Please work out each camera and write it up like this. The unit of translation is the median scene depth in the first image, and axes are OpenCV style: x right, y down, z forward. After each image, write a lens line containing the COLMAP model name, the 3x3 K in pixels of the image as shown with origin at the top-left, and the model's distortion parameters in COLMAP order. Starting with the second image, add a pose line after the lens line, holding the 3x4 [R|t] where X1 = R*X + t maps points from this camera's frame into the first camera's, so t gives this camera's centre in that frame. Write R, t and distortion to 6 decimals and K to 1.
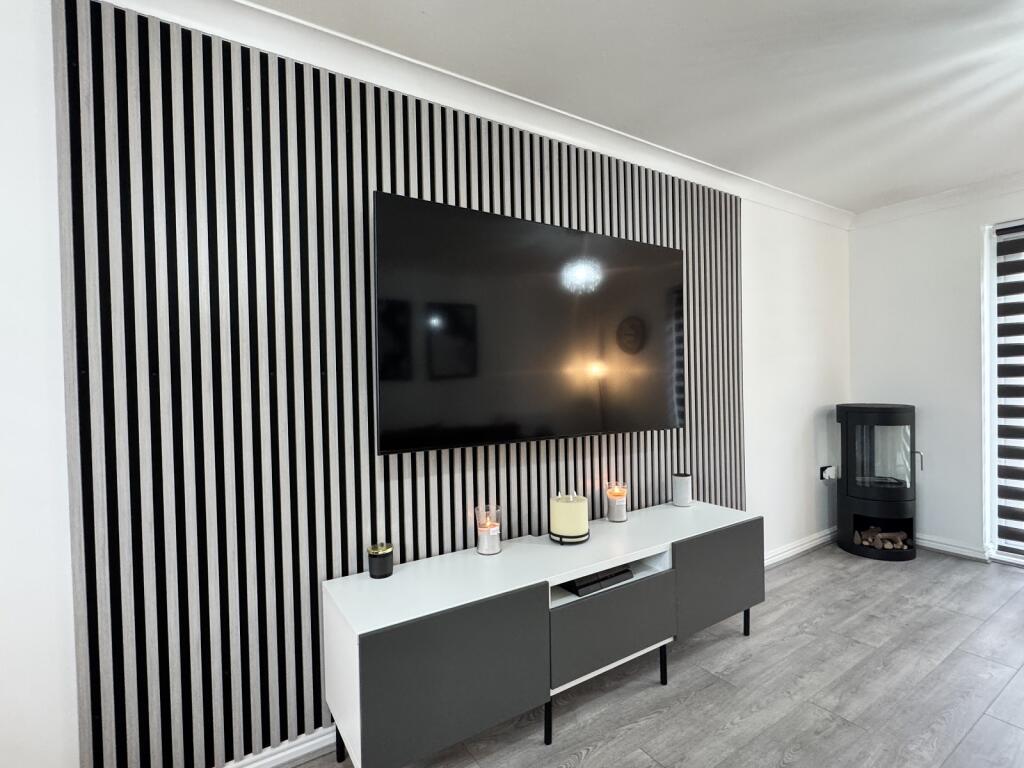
lens RADIAL K [[503.4, 0, 512.0], [0, 503.4, 384.0], [0, 0, 1]] dist [-0.000715, -0.000980]
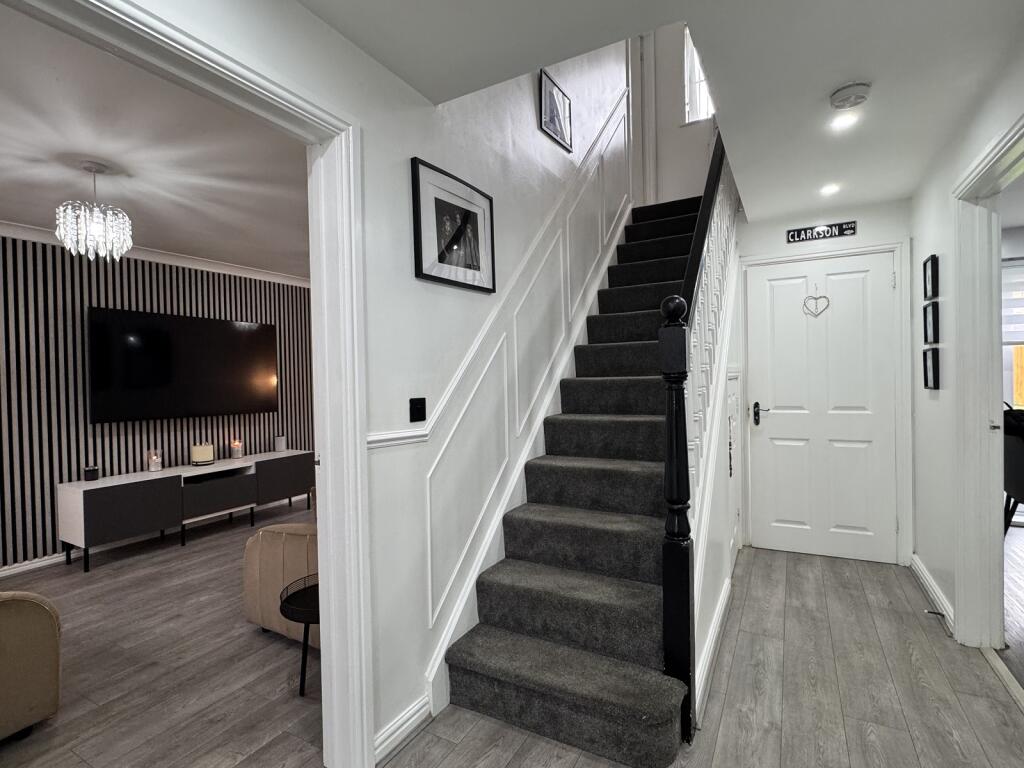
lens RADIAL K [[503.4, 0, 512.0], [0, 503.4, 384.0], [0, 0, 1]] dist [-0.000715, -0.000980]
pose [[0.888837, -0.003515, 0.458211, 0.269955], [0.008431, 0.999927, -0.008683, 0.000614], [-0.458146, 0.011581, 0.888801, -1.325767]]
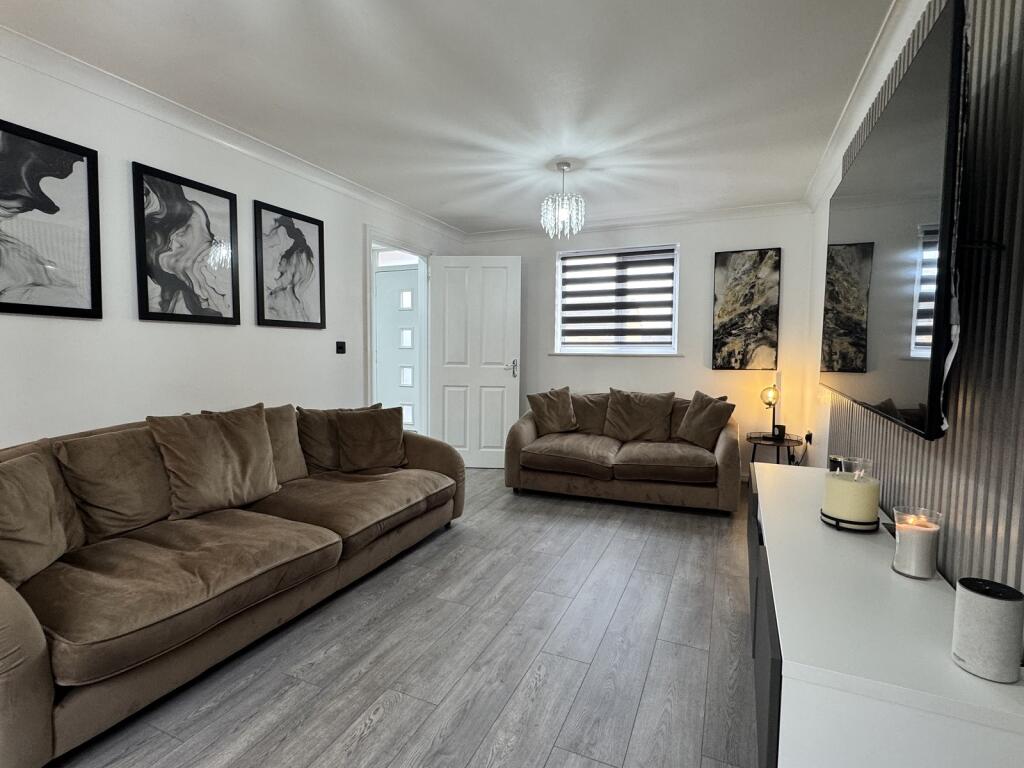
lens RADIAL K [[503.4, 0, 512.0], [0, 503.4, 384.0], [0, 0, 1]] dist [-0.000715, -0.000980]
pose [[-0.840665, 0.055780, -0.538675, 0.908886], [0.007890, 0.995837, 0.090806, -0.000594], [0.541498, 0.072088, -0.837606, 1.244222]]
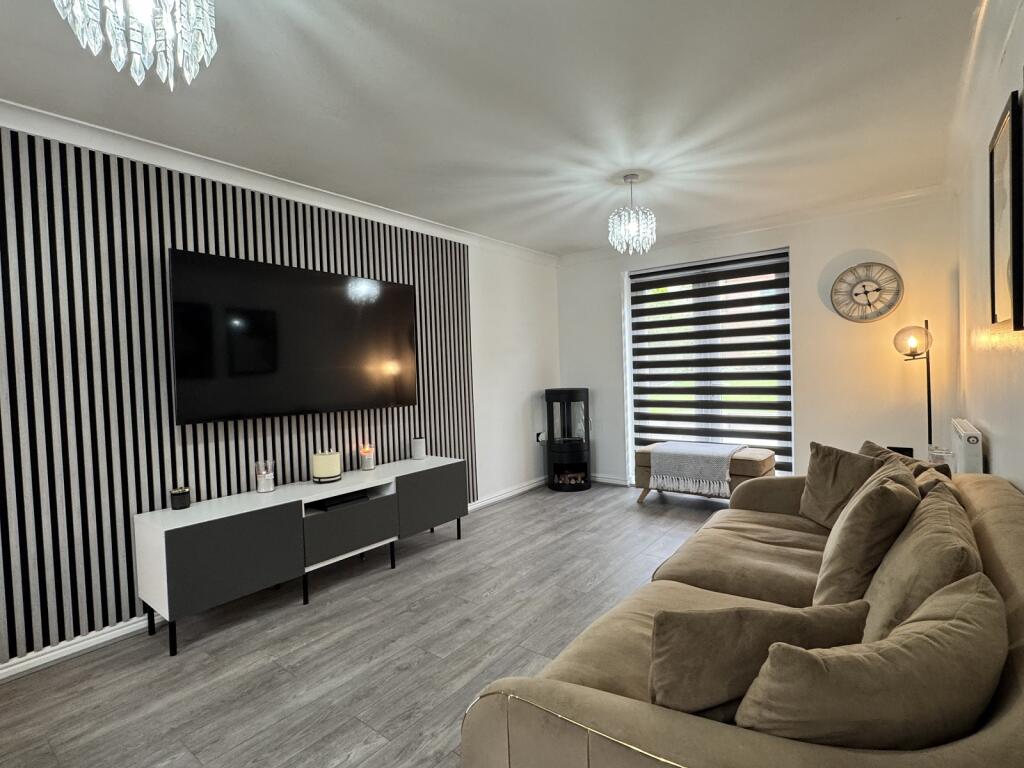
lens RADIAL K [[503.4, 0, 512.0], [0, 503.4, 384.0], [0, 0, 1]] dist [-0.000715, -0.000980]
pose [[0.947278, -0.018933, 0.319852, 0.145046], [0.016167, 0.999805, 0.011302, 0.013049], [-0.320003, -0.005535, 0.947400, -0.526699]]
